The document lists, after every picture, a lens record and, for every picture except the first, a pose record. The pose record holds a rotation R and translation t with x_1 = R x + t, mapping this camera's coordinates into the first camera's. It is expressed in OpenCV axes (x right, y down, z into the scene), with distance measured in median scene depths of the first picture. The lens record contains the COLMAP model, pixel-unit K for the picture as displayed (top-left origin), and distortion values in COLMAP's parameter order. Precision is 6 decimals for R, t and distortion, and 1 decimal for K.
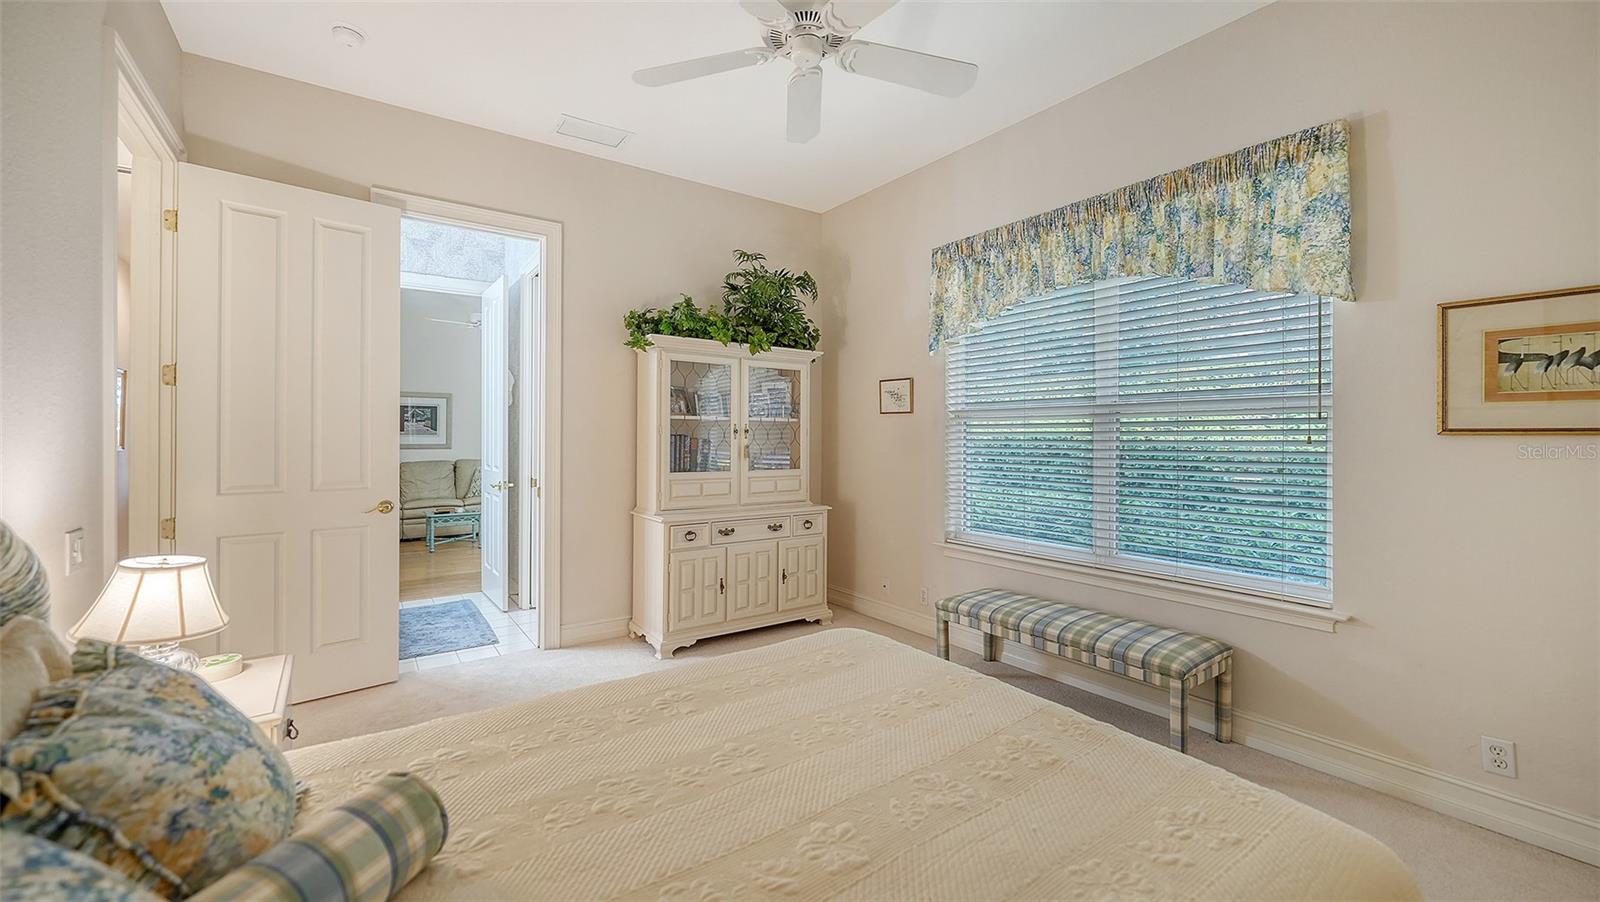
lens RADIAL K [[640.1, 0, 800.0], [0, 640.1, 451.0], [0, 0, 1]] dist [-0.000281, 0.007027]
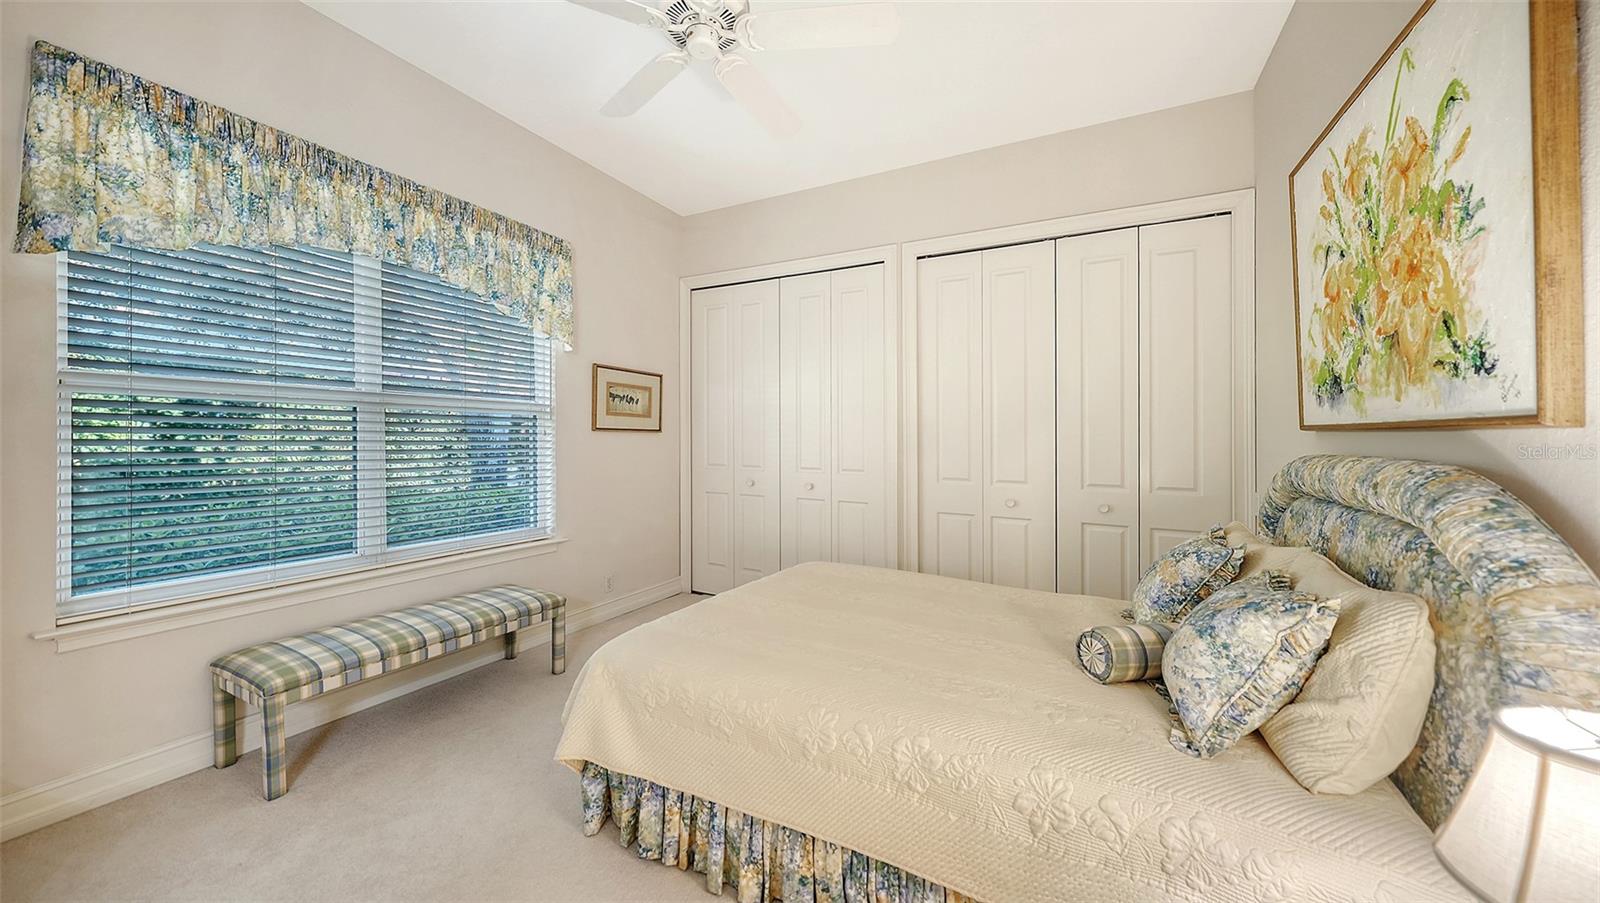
lens RADIAL K [[559.4, 0, 795.5], [0, 559.4, 446.4], [0, 0, 1]] dist [-0.005679, -0.000049]
pose [[-0.449353, -0.016749, 0.893197, -0.663016], [0.010700, 0.999652, 0.024128, -0.010183], [-0.893290, 0.020400, -0.449018, 1.022114]]
